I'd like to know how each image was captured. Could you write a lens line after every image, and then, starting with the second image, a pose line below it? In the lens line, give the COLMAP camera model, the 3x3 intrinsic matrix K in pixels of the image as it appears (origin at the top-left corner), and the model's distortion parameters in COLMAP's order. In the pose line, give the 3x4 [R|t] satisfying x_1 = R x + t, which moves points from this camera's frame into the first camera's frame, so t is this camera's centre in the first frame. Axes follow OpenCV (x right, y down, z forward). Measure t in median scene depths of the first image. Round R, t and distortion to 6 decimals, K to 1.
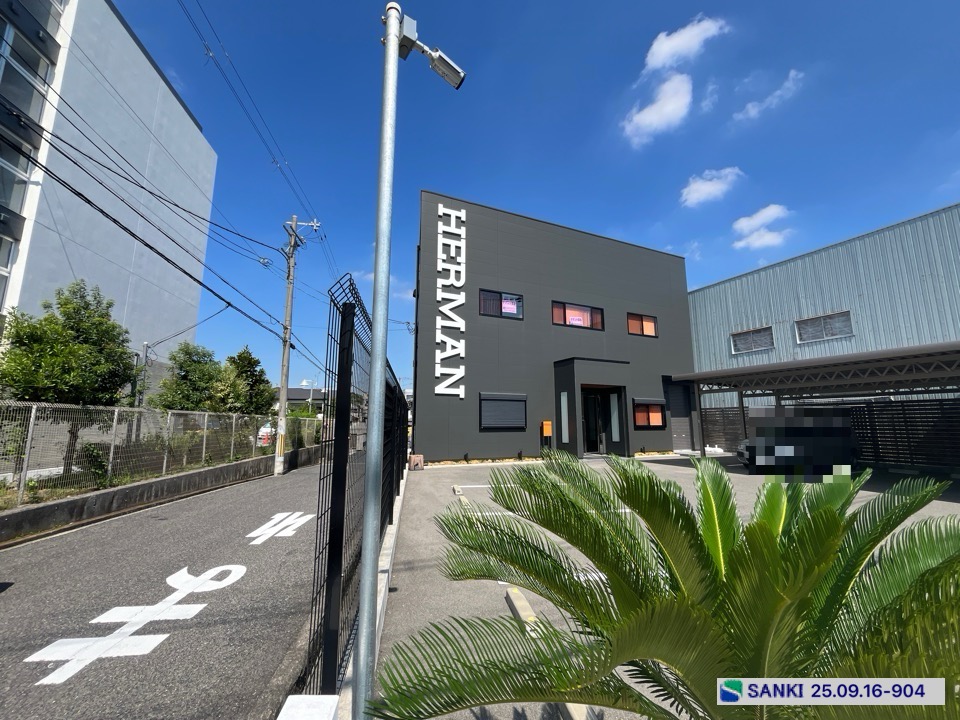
lens RADIAL K [[390.3, 0, 476.6], [0, 390.3, 360.9], [0, 0, 1]] dist [-0.003902, 0.000538]
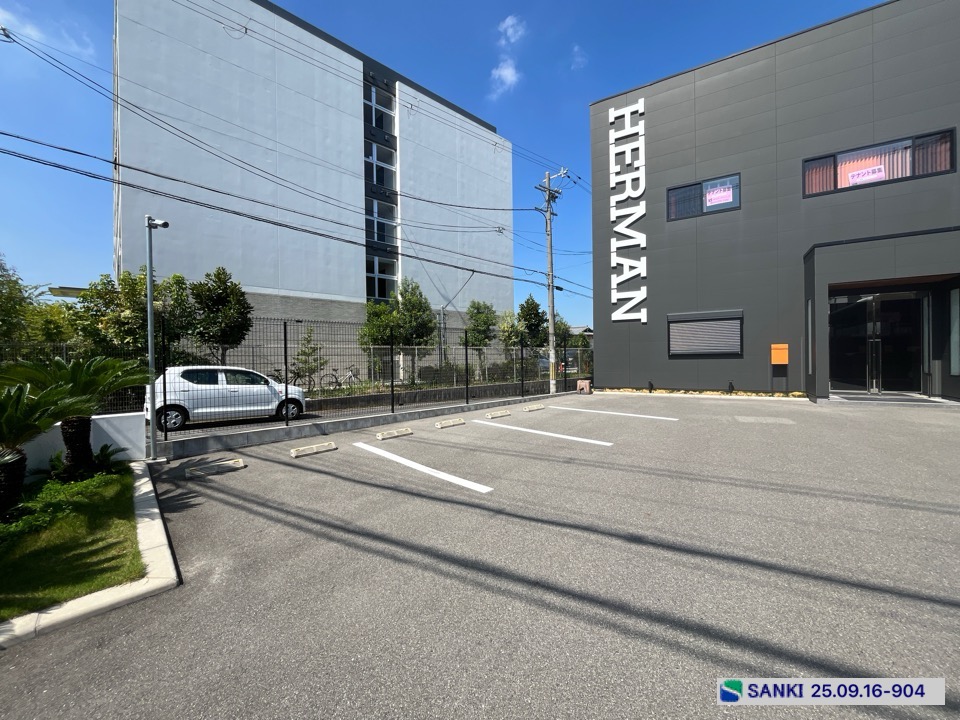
lens RADIAL K [[390.8, 0, 477.4], [0, 390.8, 360.3], [0, 0, 1]] dist [-0.002271, -0.000208]
pose [[0.559237, -0.003501, -0.829001, 0.476916], [0.146984, 0.984567, 0.094996, 0.036294], [0.815874, -0.174975, 0.551121, 0.156132]]
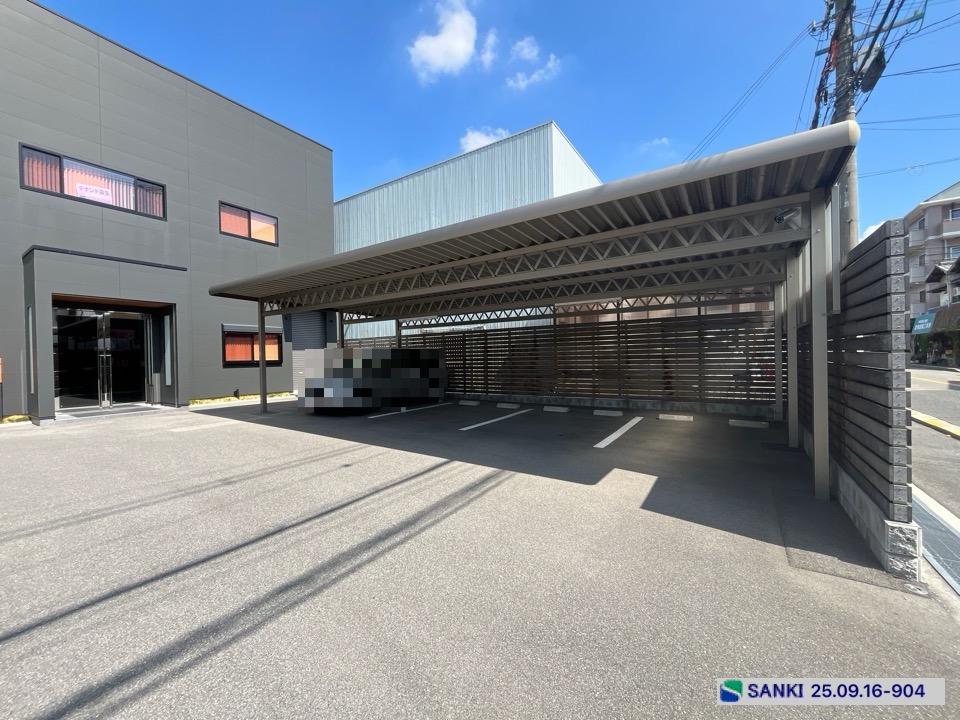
lens RADIAL K [[390.8, 0, 477.4], [0, 390.8, 360.3], [0, 0, 1]] dist [-0.002271, -0.000208]
pose [[0.853614, -0.022507, 0.520419, 0.507134], [-0.061324, 0.987777, 0.143306, 0.035296], [-0.517283, -0.154243, 0.841800, 0.164215]]
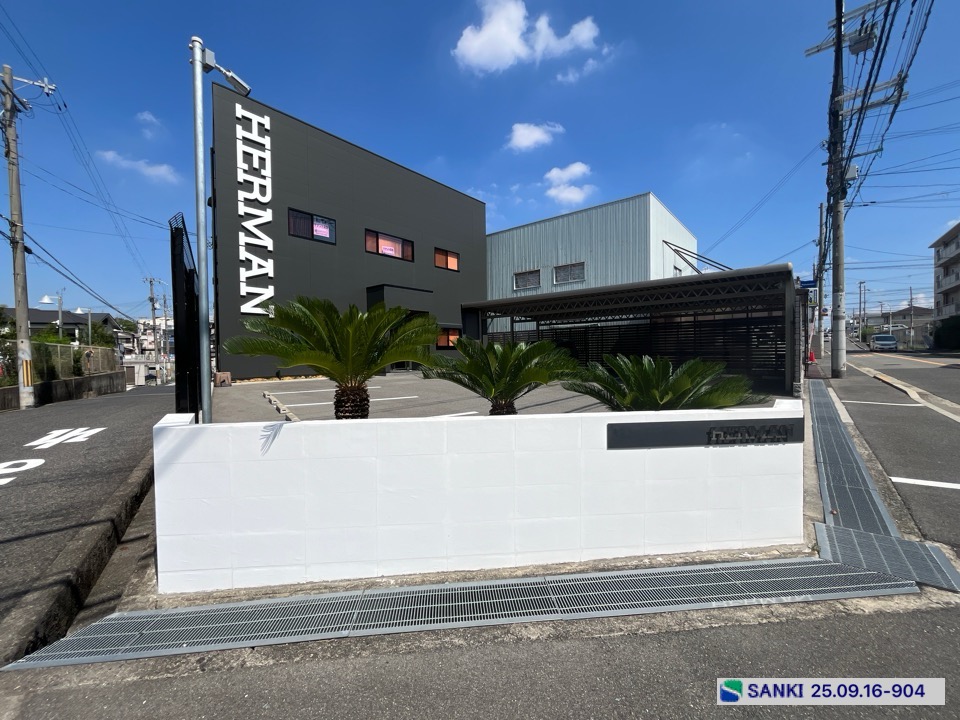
lens RADIAL K [[390.3, 0, 476.6], [0, 390.3, 360.9], [0, 0, 1]] dist [-0.003902, 0.000538]
pose [[0.907098, -0.023287, 0.420275, 0.016294], [-0.050917, 0.985066, 0.164478, 0.010308], [-0.417829, -0.170597, 0.892365, -0.144995]]
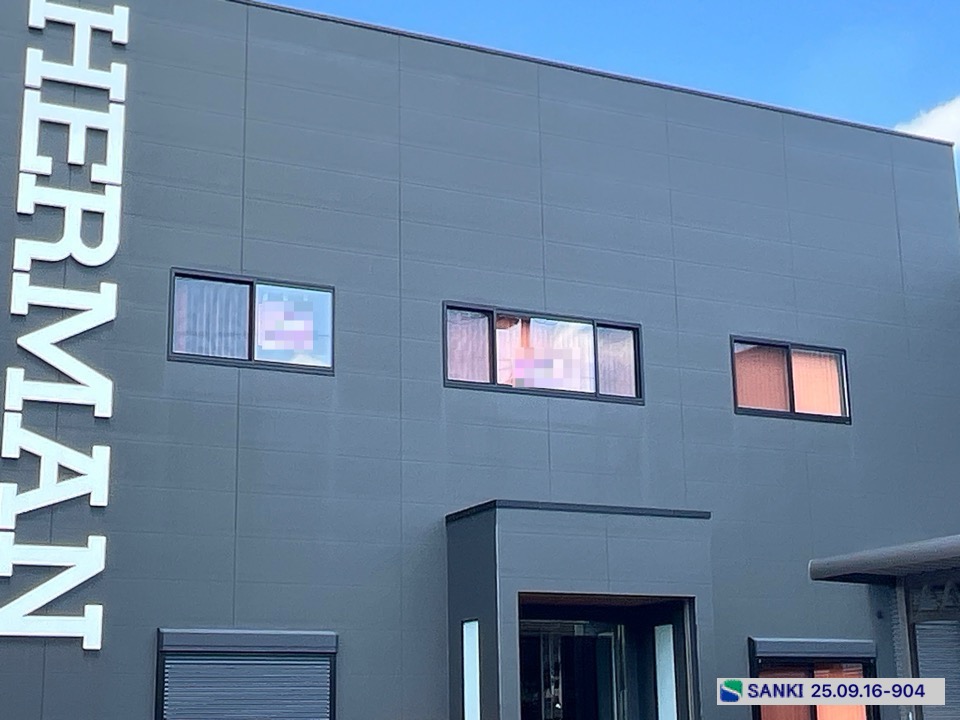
lens RADIAL K [[1495.0, 0, 480.0], [0, 1495.0, 360.0], [0, 0, 1]] dist [-0.002946, -0.034579]
pose [[0.999663, -0.012751, 0.022598, 0.215792], [0.014704, 0.995970, -0.088472, -0.015435], [-0.021379, 0.088774, 0.995822, -0.116937]]
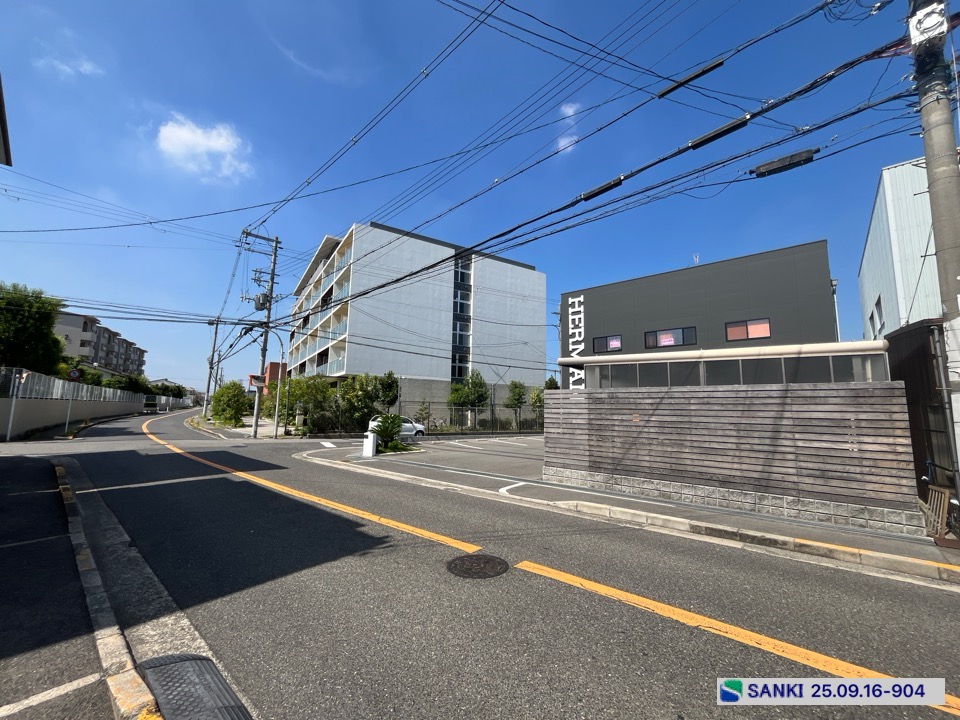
lens RADIAL K [[390.8, 0, 477.4], [0, 390.8, 360.3], [0, 0, 1]] dist [-0.002271, -0.000208]
pose [[0.394340, -0.109655, -0.912399, 1.418434], [0.127286, 0.989803, -0.063945, -0.041728], [0.910107, -0.090920, 0.404276, -0.192273]]
